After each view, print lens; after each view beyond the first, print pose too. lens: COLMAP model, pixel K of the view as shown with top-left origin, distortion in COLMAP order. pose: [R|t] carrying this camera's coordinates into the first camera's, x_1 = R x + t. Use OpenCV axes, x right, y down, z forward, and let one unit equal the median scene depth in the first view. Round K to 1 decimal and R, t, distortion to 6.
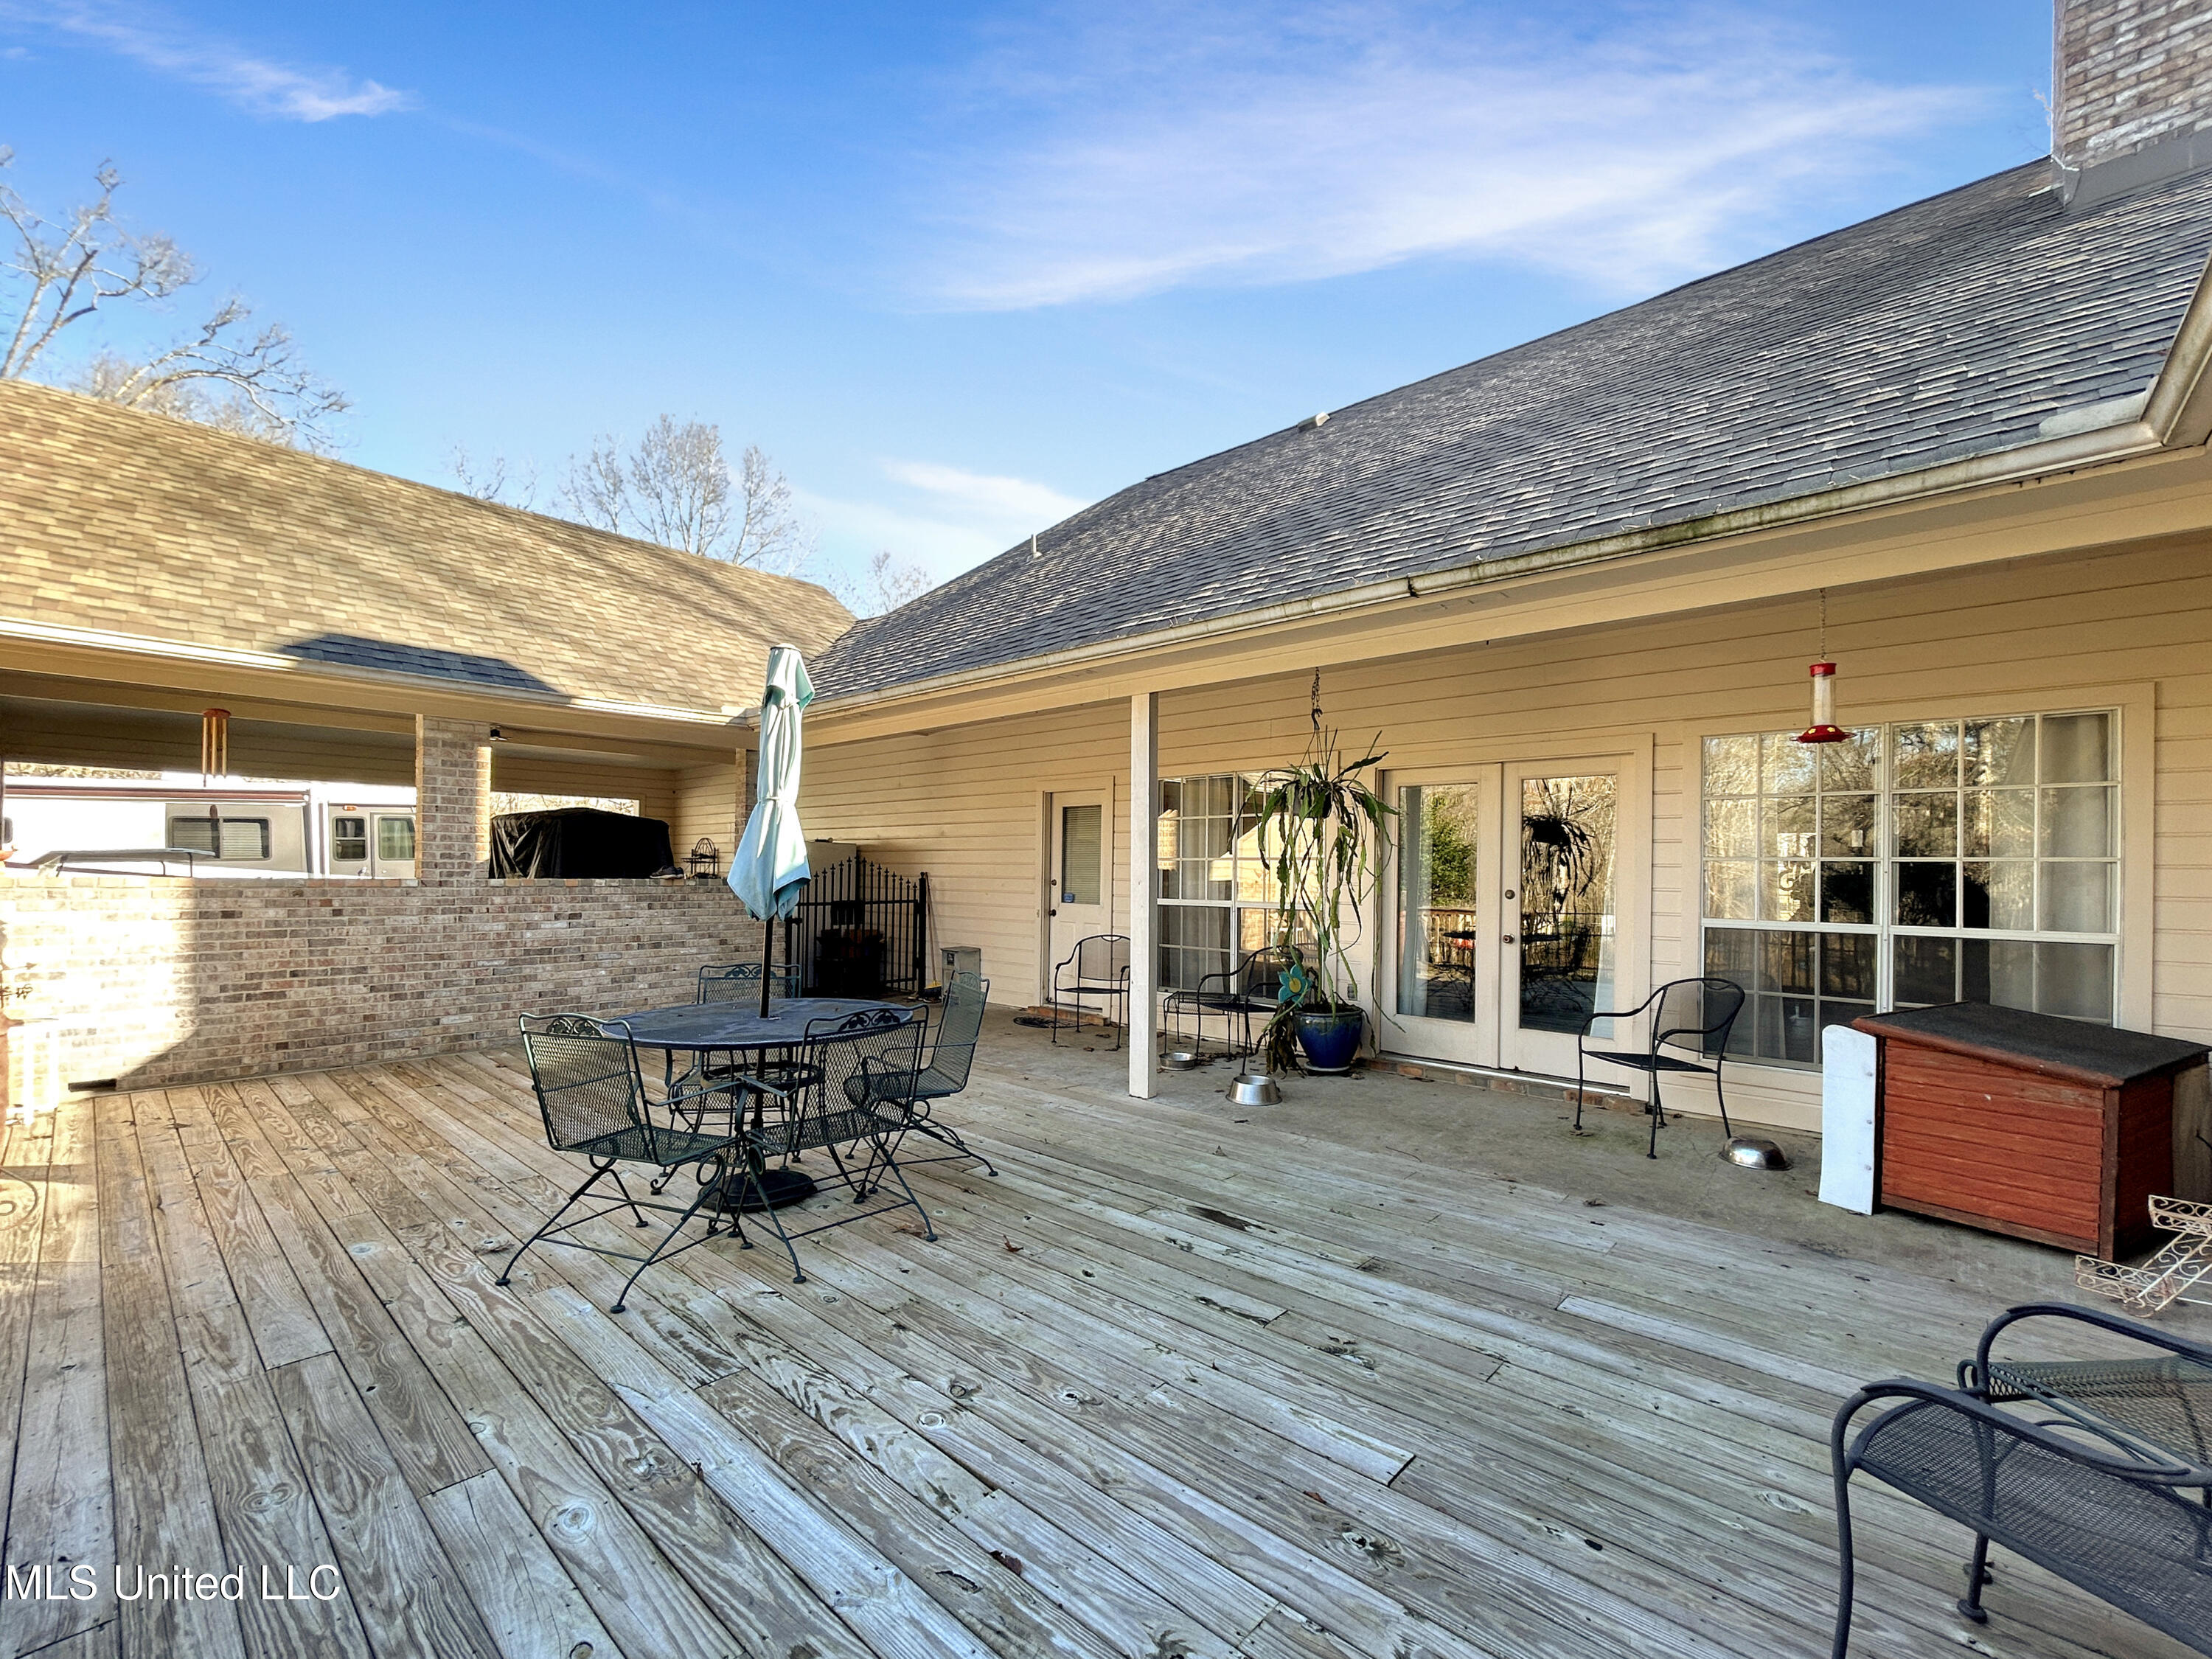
lens RADIAL K [[934.5, 0, 1121.6], [0, 934.5, 880.4], [0, 0, 1]] dist [0.000019, 0.000398]
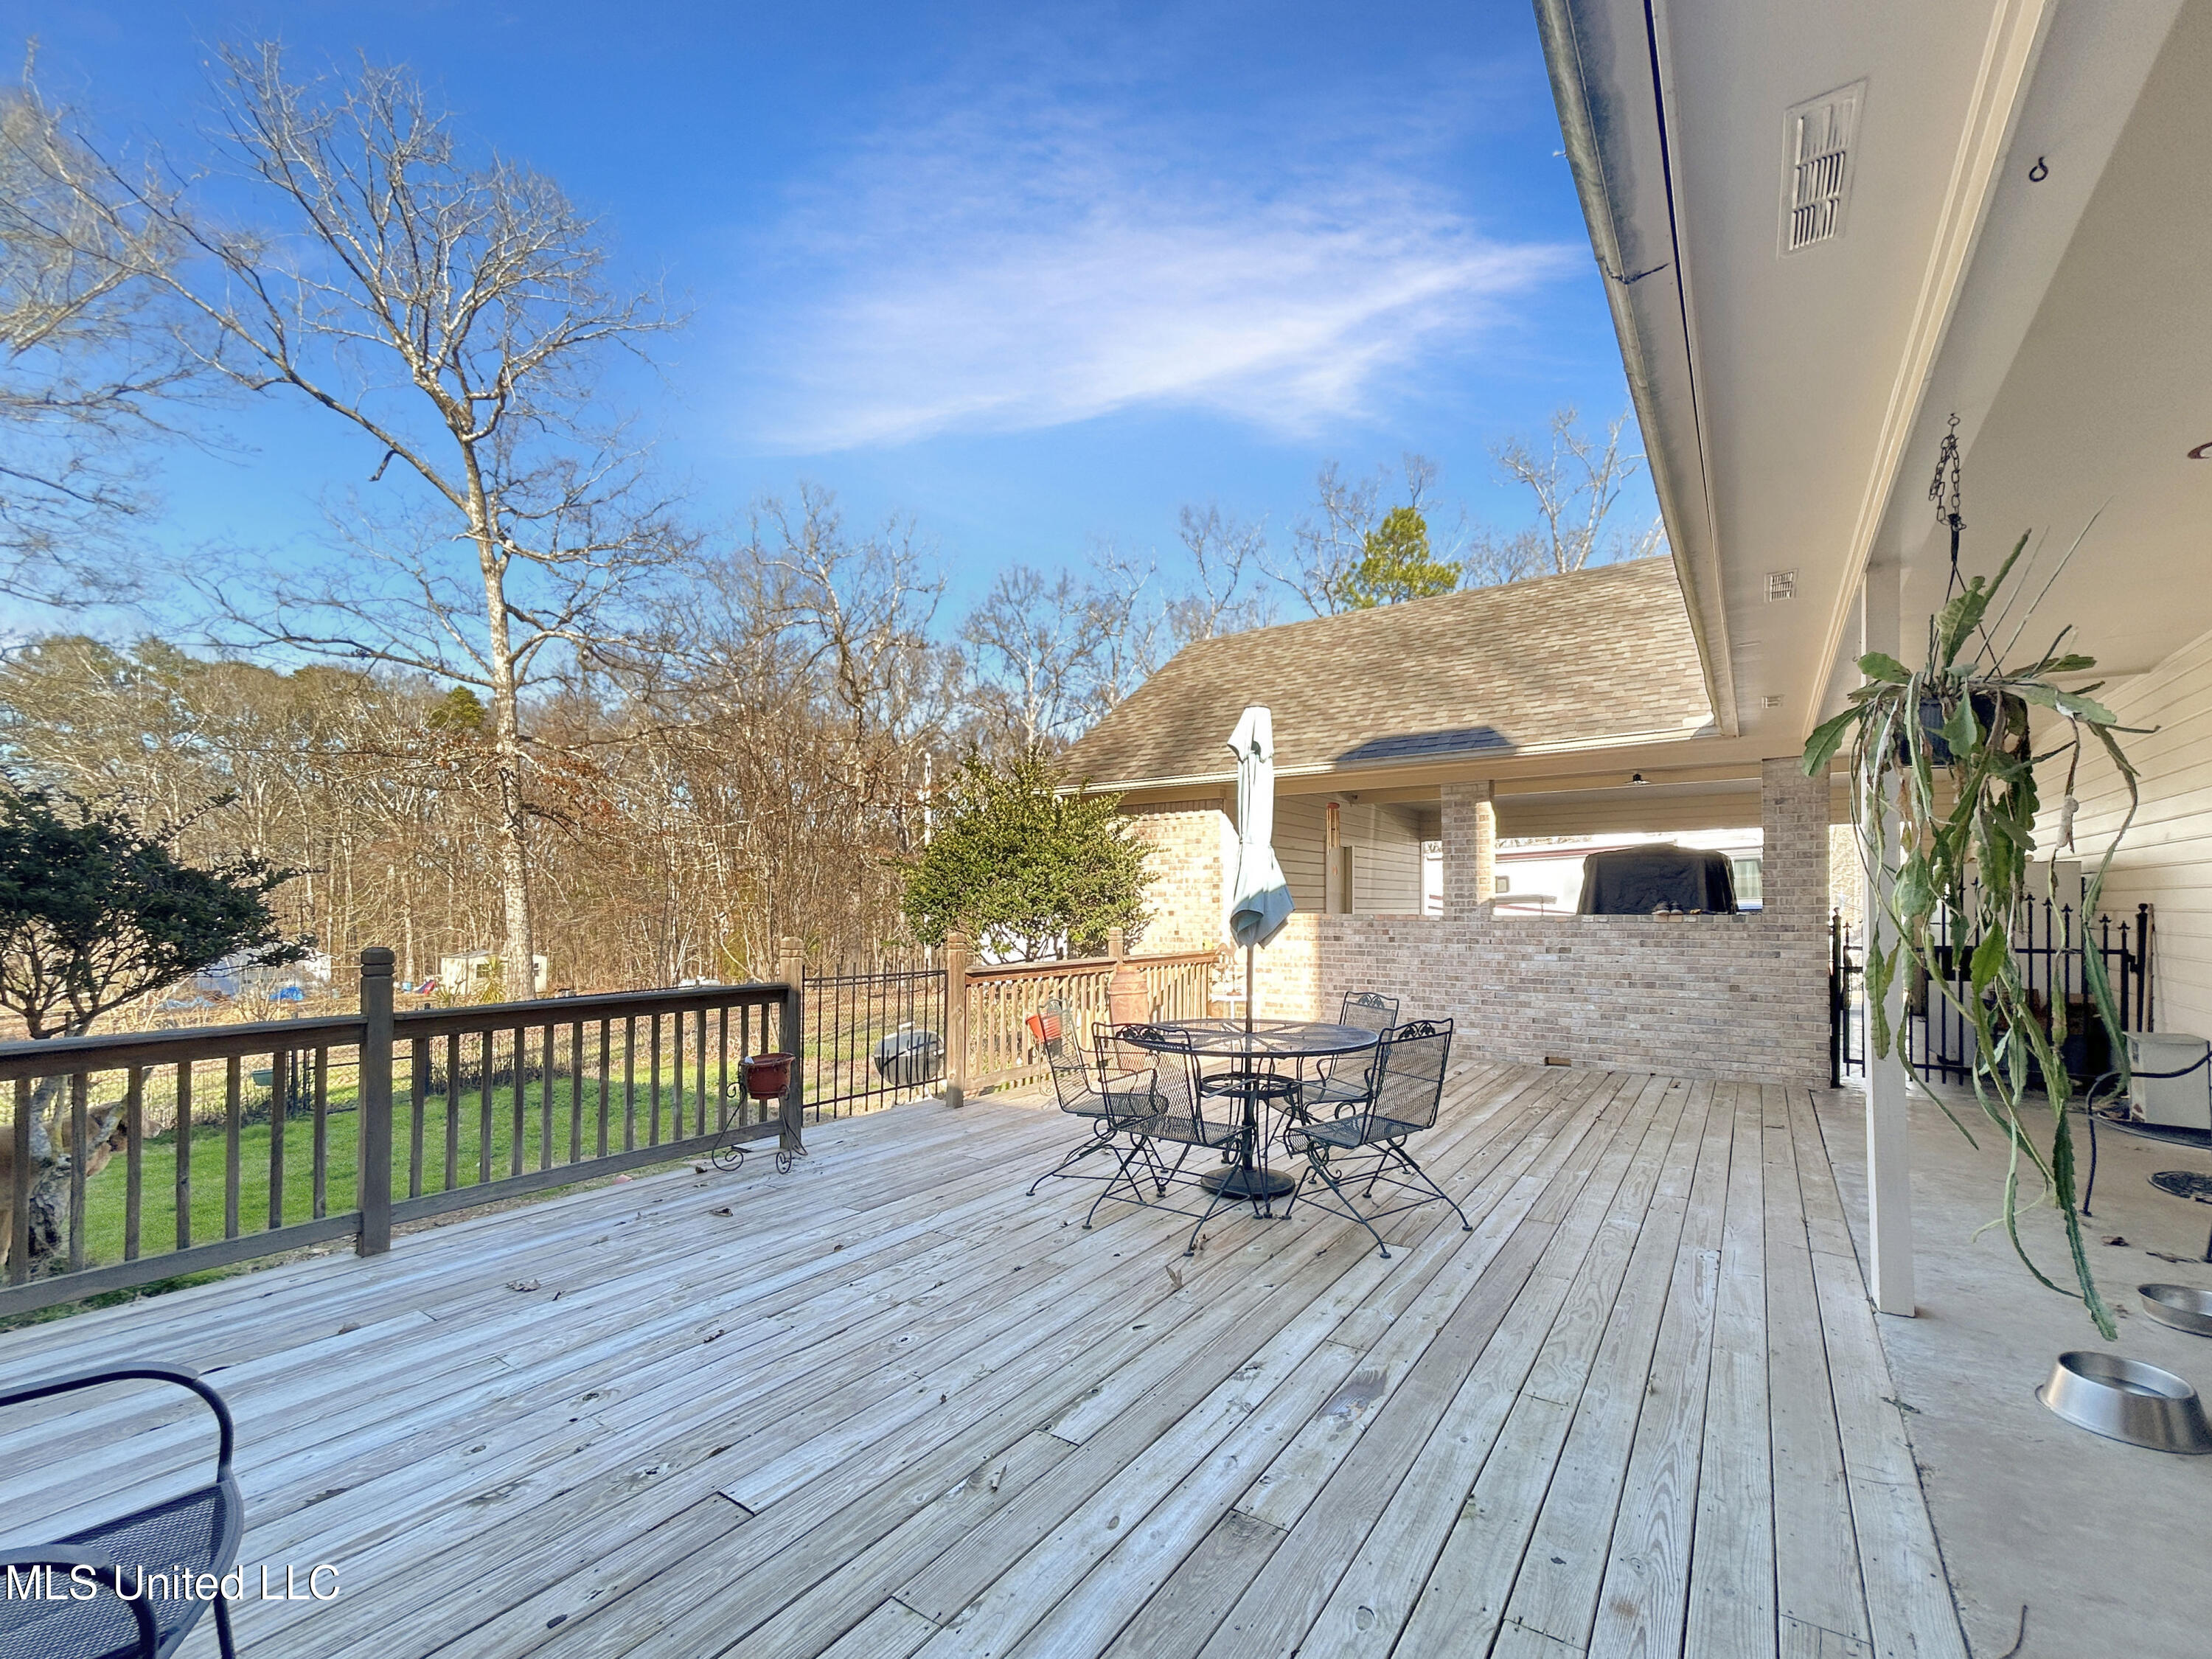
lens RADIAL K [[934.5, 0, 1121.6], [0, 934.5, 880.4], [0, 0, 1]] dist [0.000019, 0.000398]
pose [[0.134849, -0.038495, -0.990118, 0.409887], [-0.003173, 0.999223, -0.039282, 0.002770], [0.990861, 0.008439, 0.134622, 0.380083]]
